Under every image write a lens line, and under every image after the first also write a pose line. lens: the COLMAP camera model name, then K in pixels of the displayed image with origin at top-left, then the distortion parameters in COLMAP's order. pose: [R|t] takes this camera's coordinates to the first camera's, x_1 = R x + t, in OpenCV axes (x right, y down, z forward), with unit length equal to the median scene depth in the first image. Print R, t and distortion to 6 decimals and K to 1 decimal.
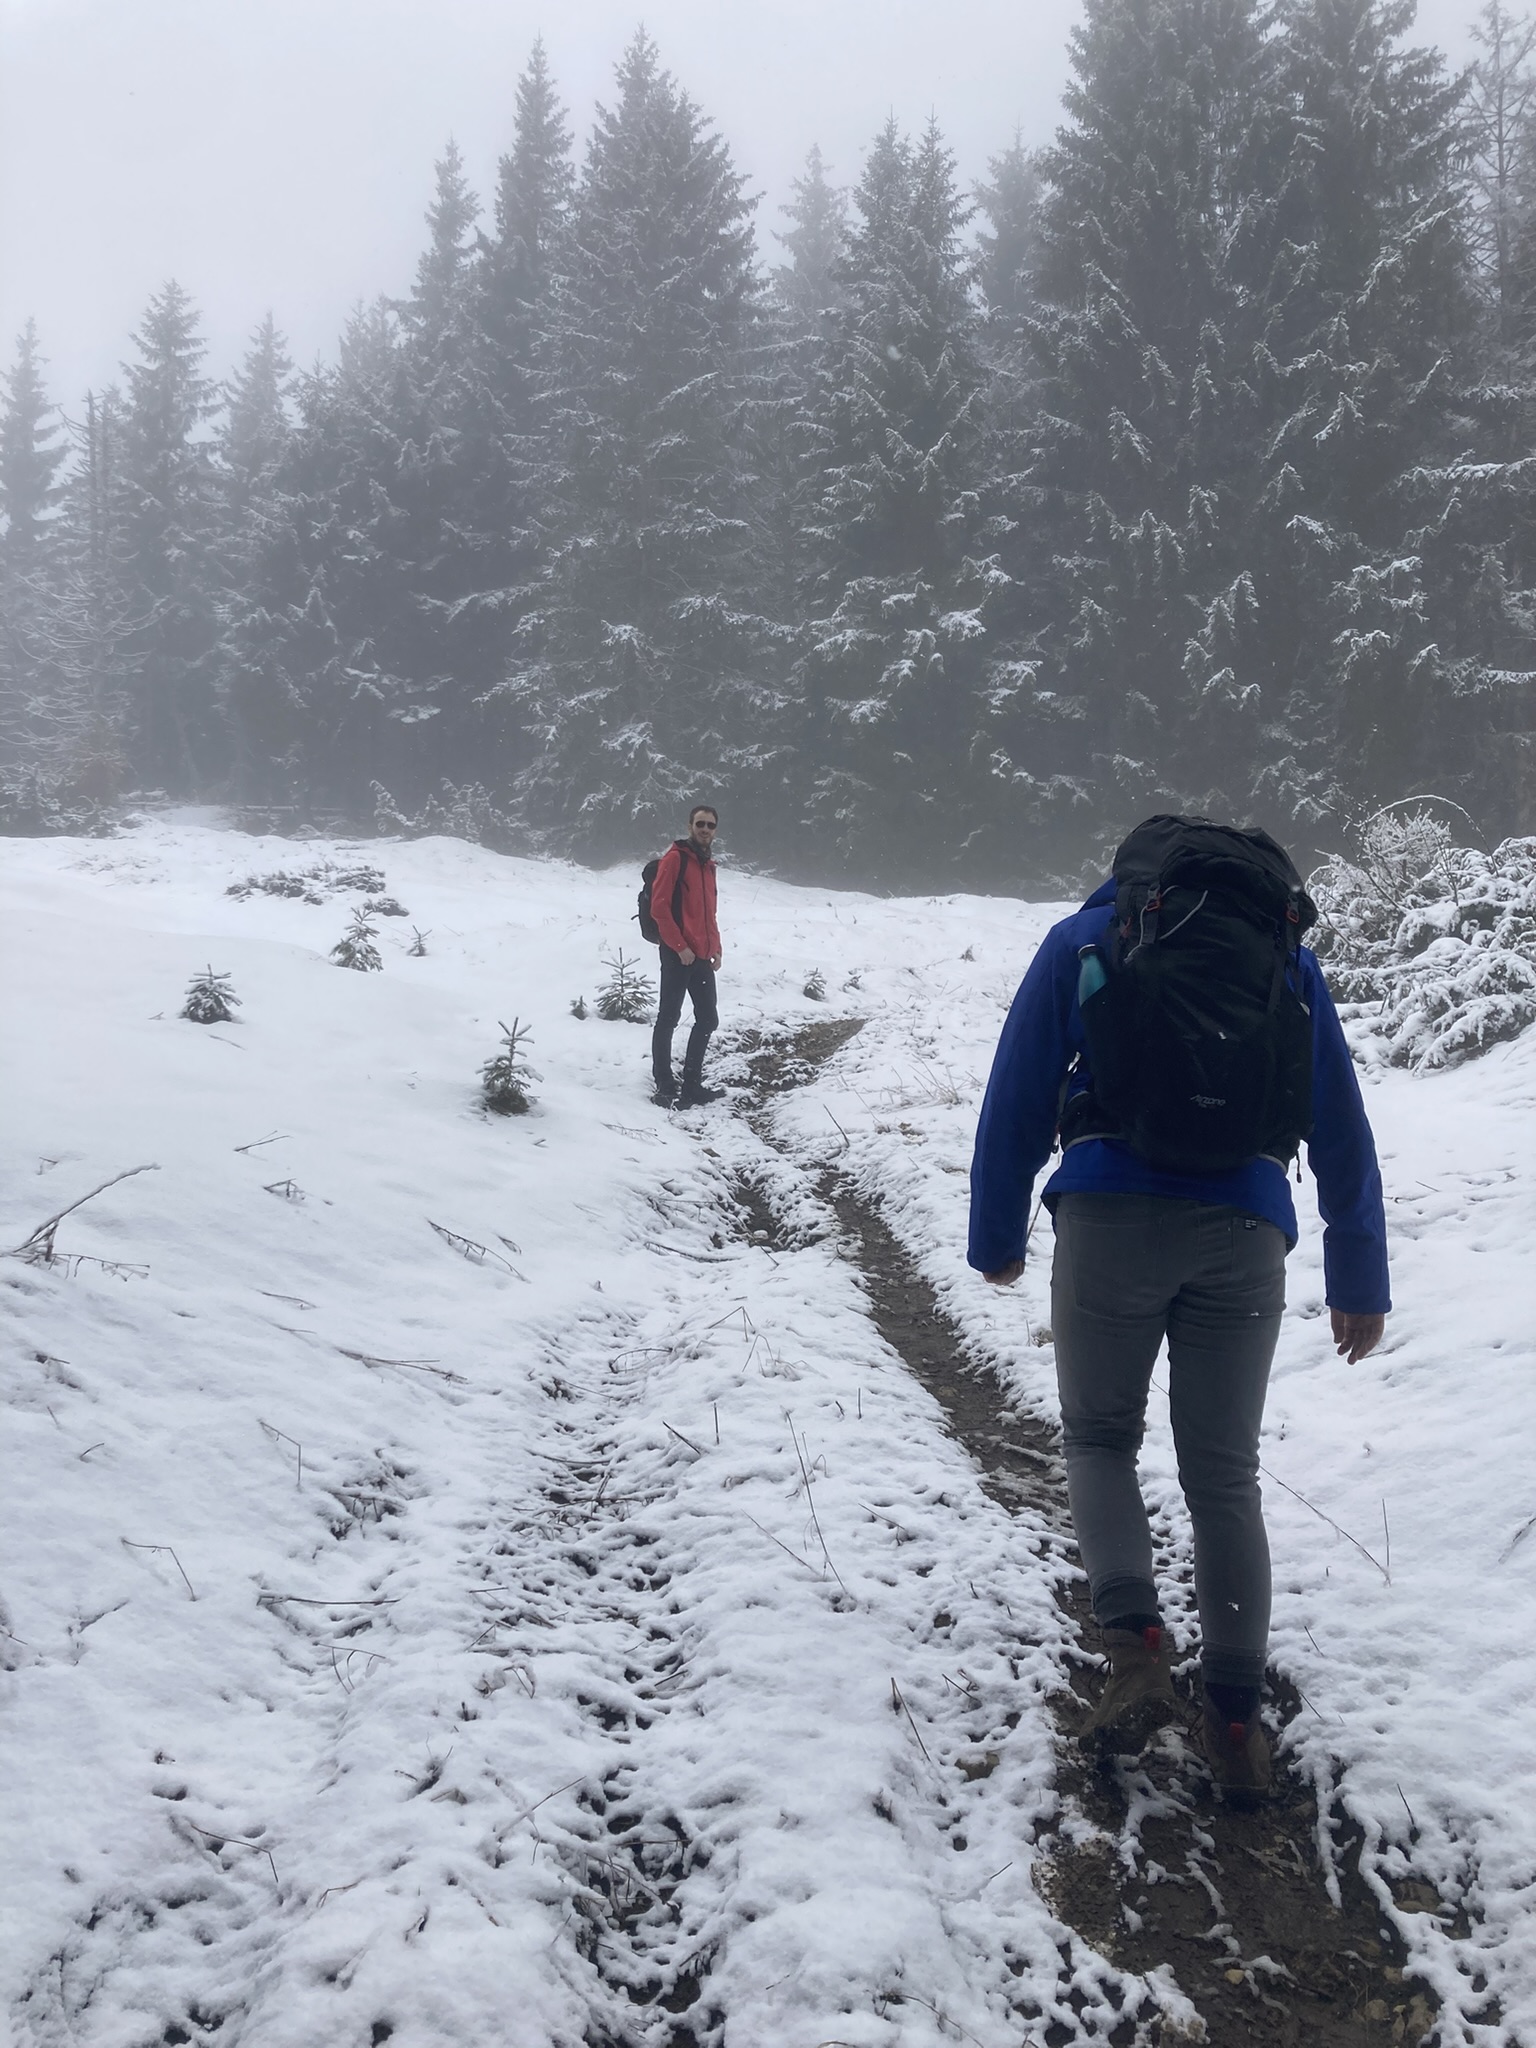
lens RADIAL K [[1689.7, 0, 768.0], [0, 1689.7, 1024.0], [0, 0, 1]] dist [0.068239, -0.194666]
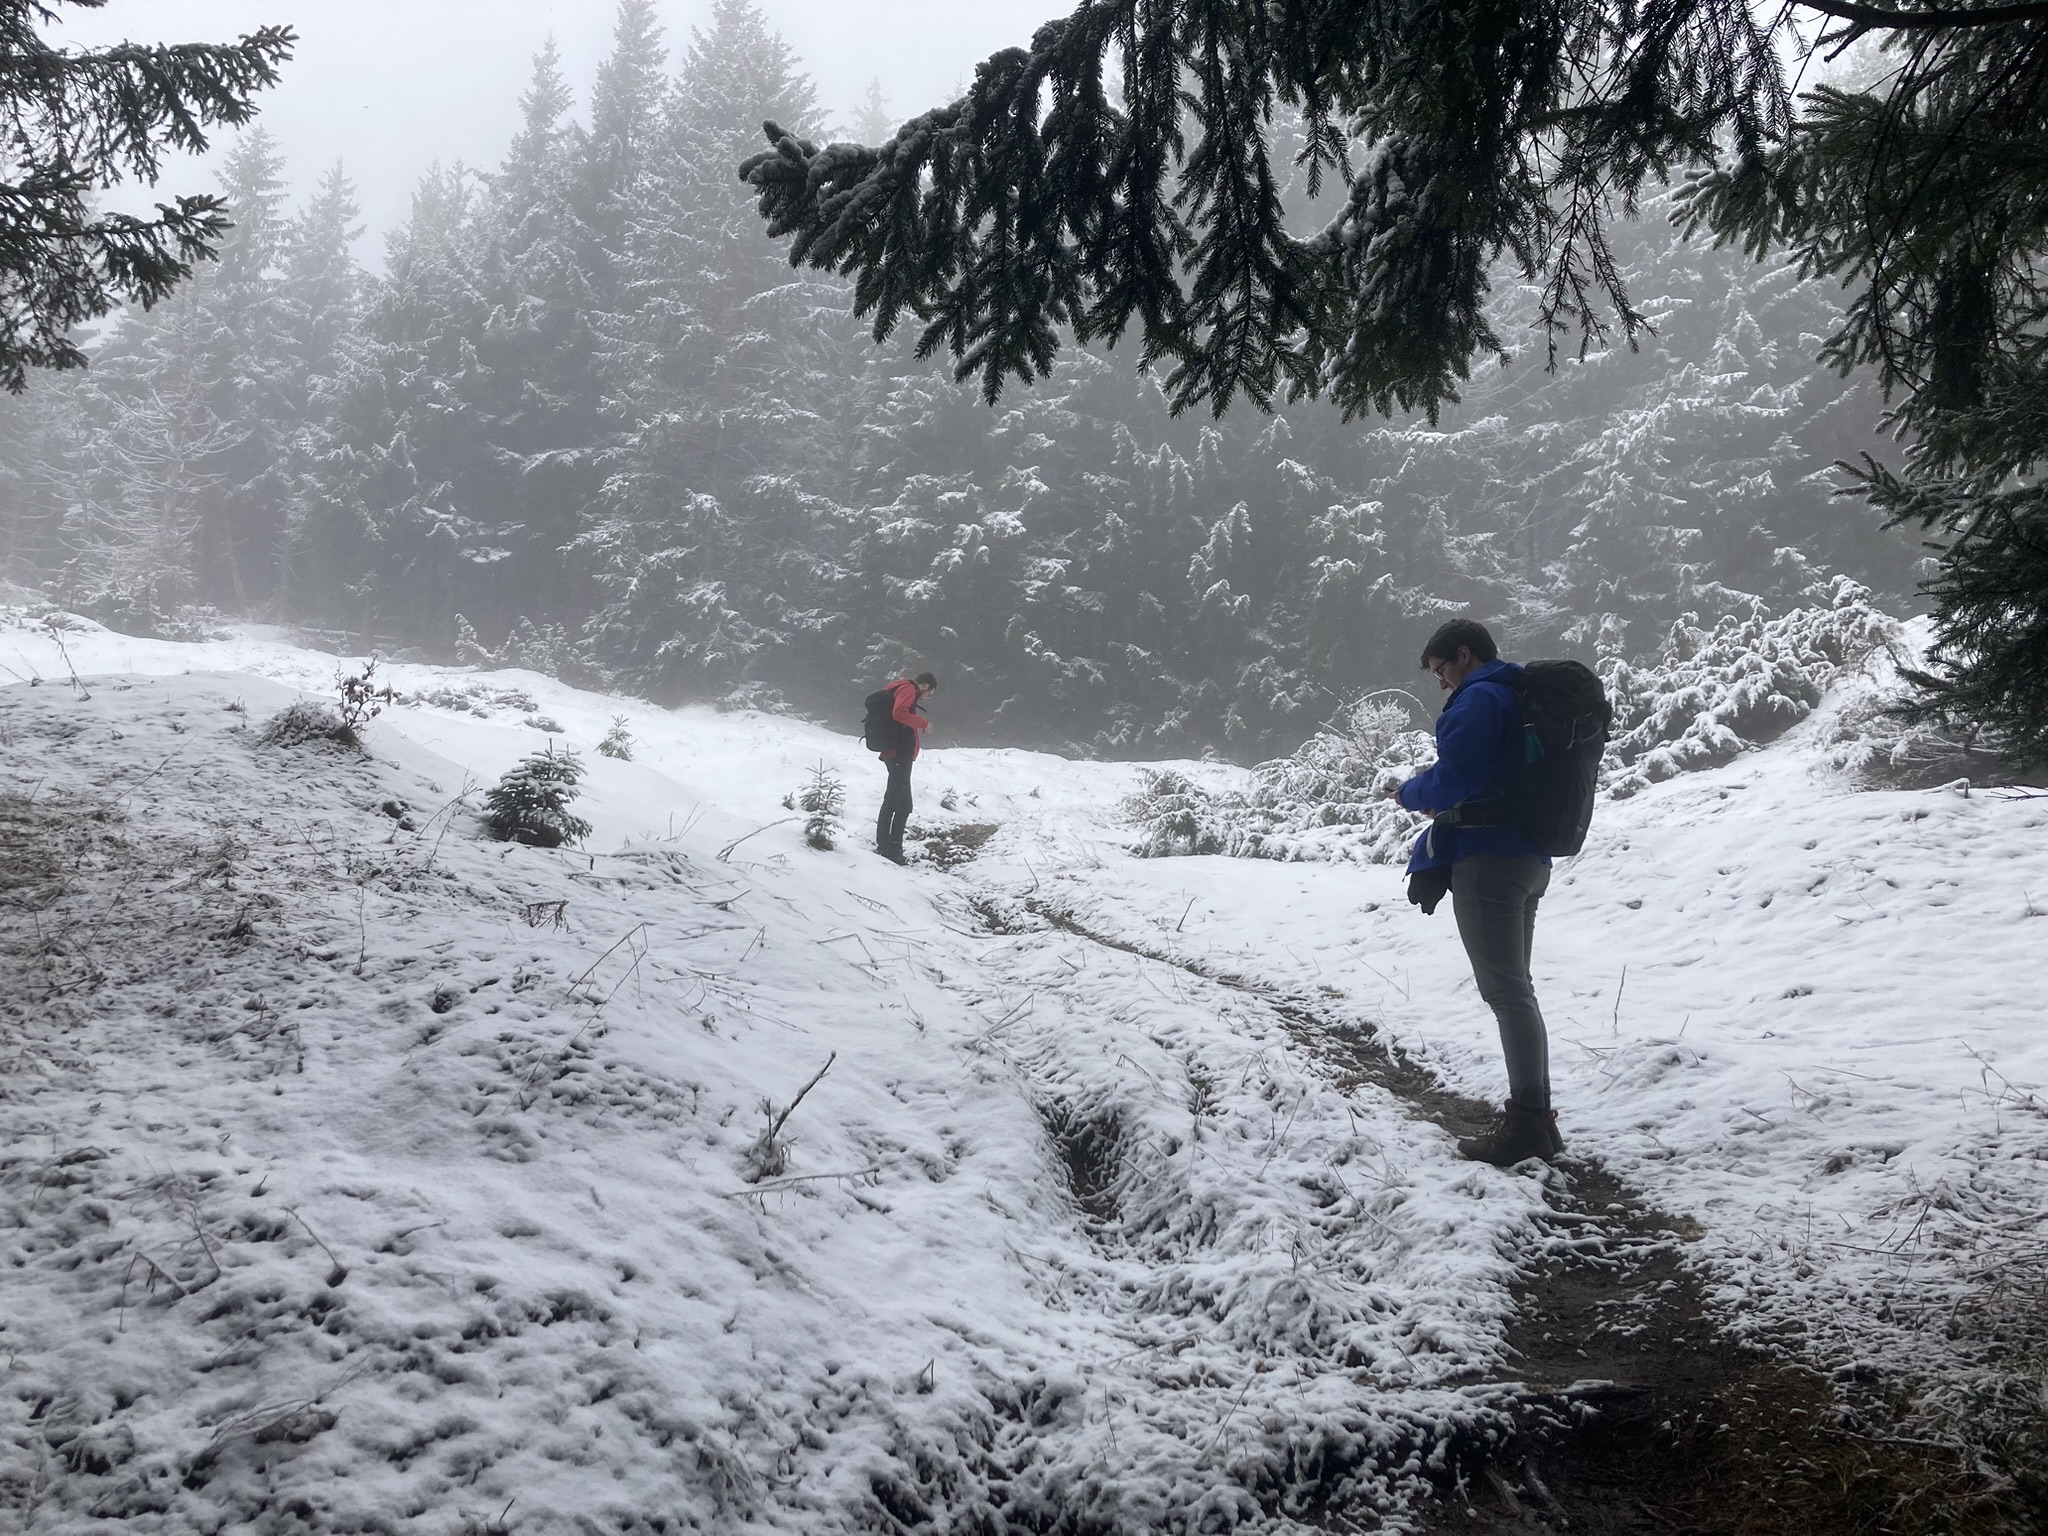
lens RADIAL K [[1658.9, 0, 1024.0], [0, 1658.9, 768.0], [0, 0, 1]] dist [0.183336, -0.532958]
pose [[0.983746, 0.064000, 0.167773, -0.052301], [-0.051561, 0.995660, -0.077480, 0.019376], [-0.172003, 0.067570, 0.982776, -0.112023]]
